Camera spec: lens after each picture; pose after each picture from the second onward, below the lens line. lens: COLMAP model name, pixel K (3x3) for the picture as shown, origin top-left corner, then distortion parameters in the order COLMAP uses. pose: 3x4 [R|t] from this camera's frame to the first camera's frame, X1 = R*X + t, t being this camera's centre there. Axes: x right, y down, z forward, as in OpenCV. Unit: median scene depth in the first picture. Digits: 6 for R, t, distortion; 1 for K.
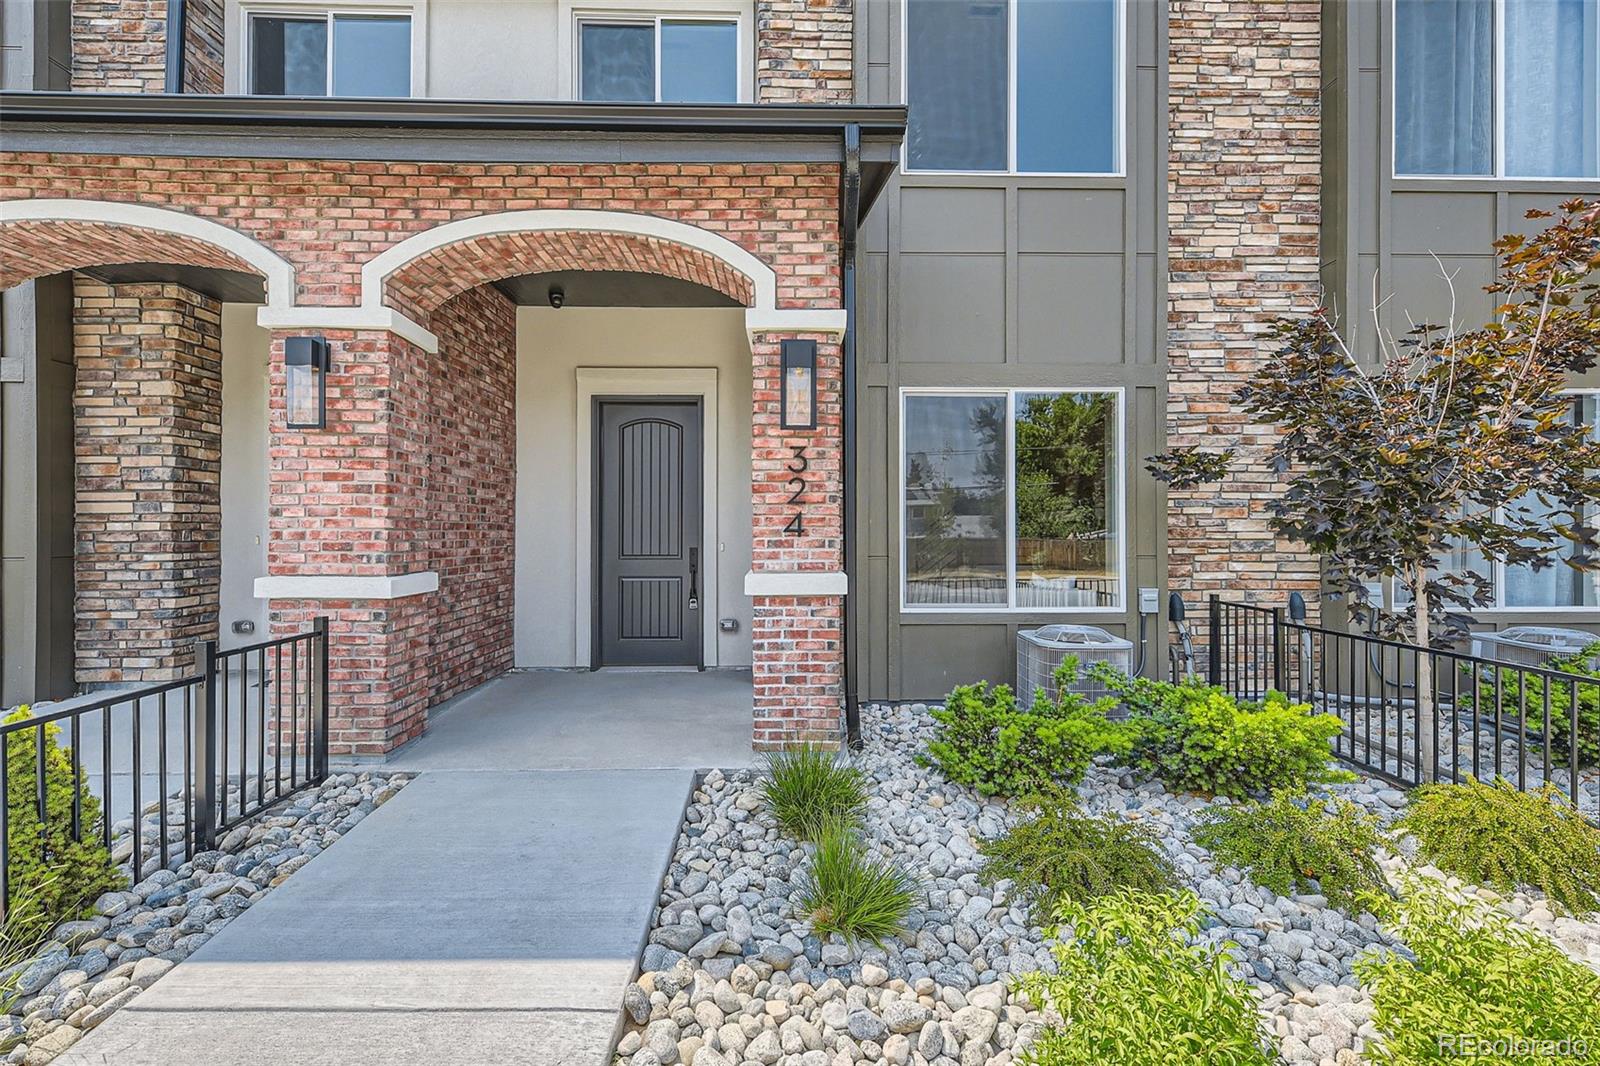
lens RADIAL K [[707.4, 0, 800.0], [0, 707.4, 533.0], [0, 0, 1]] dist [0.000793, -0.001038]
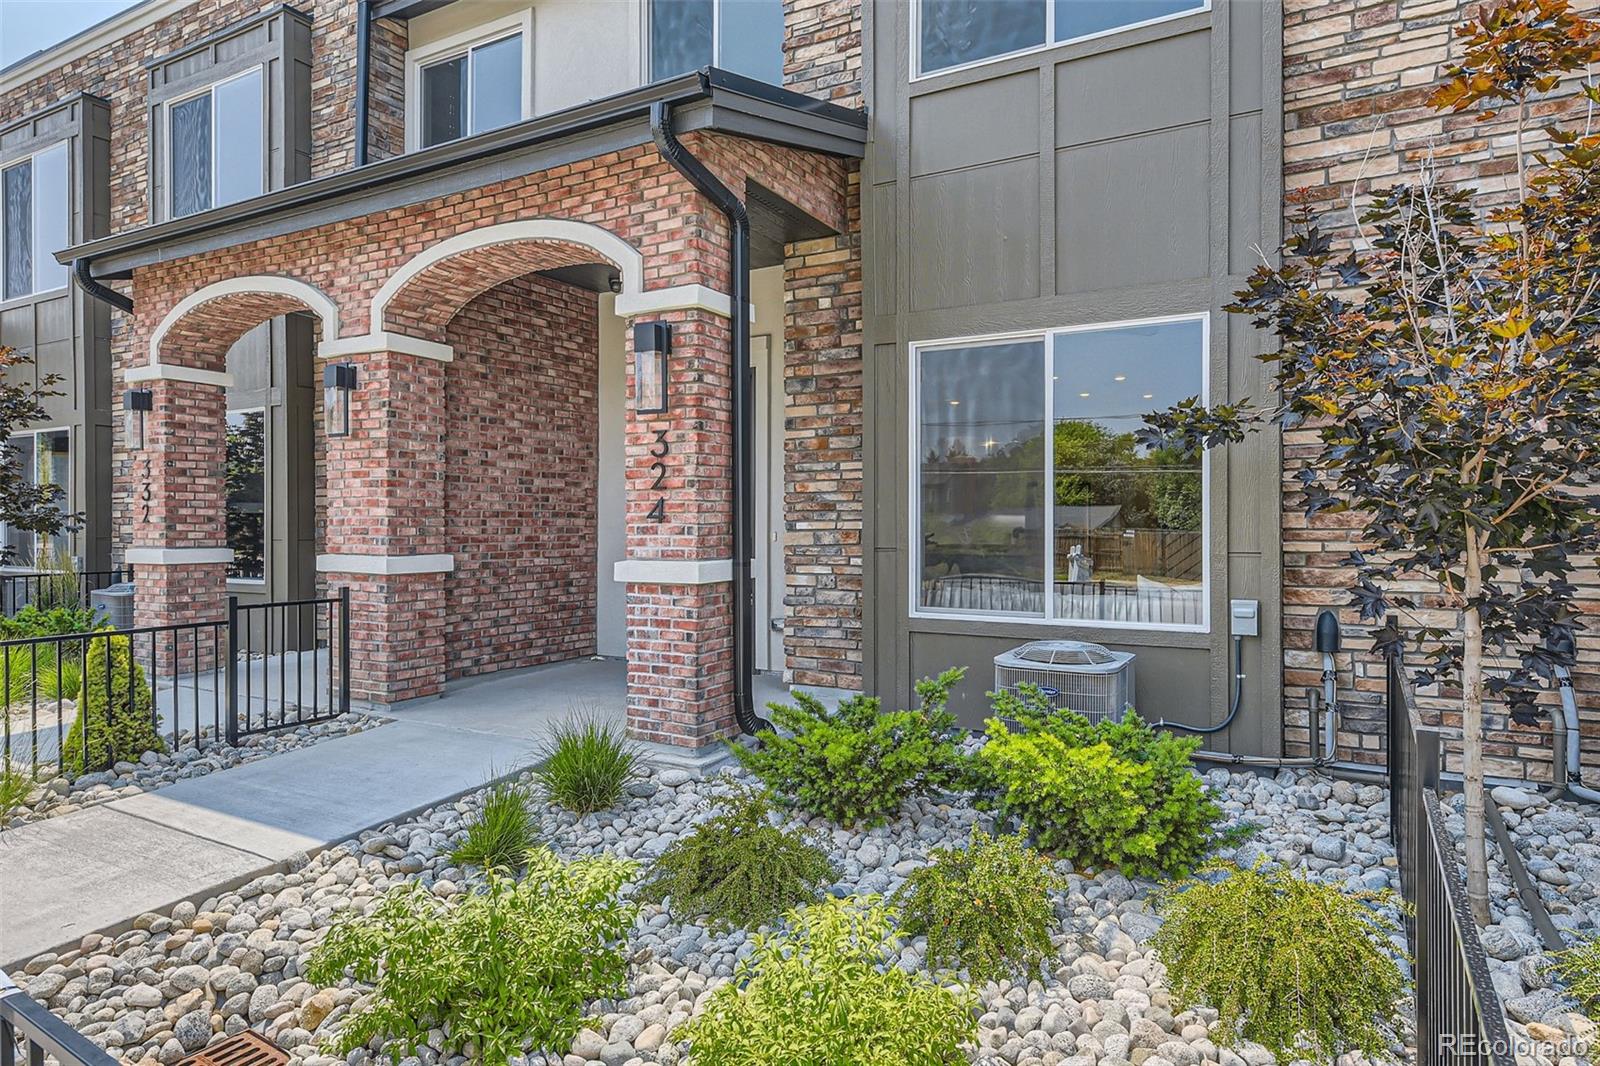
lens RADIAL K [[976.7, 0, 800.0], [0, 976.7, 533.0], [0, 0, 1]] dist [-0.009836, 0.001027]
pose [[0.854062, 0.005483, -0.520143, 0.859212], [-0.000753, 0.999956, 0.009305, 0.006161], [0.520171, -0.007555, 0.854029, -0.048402]]
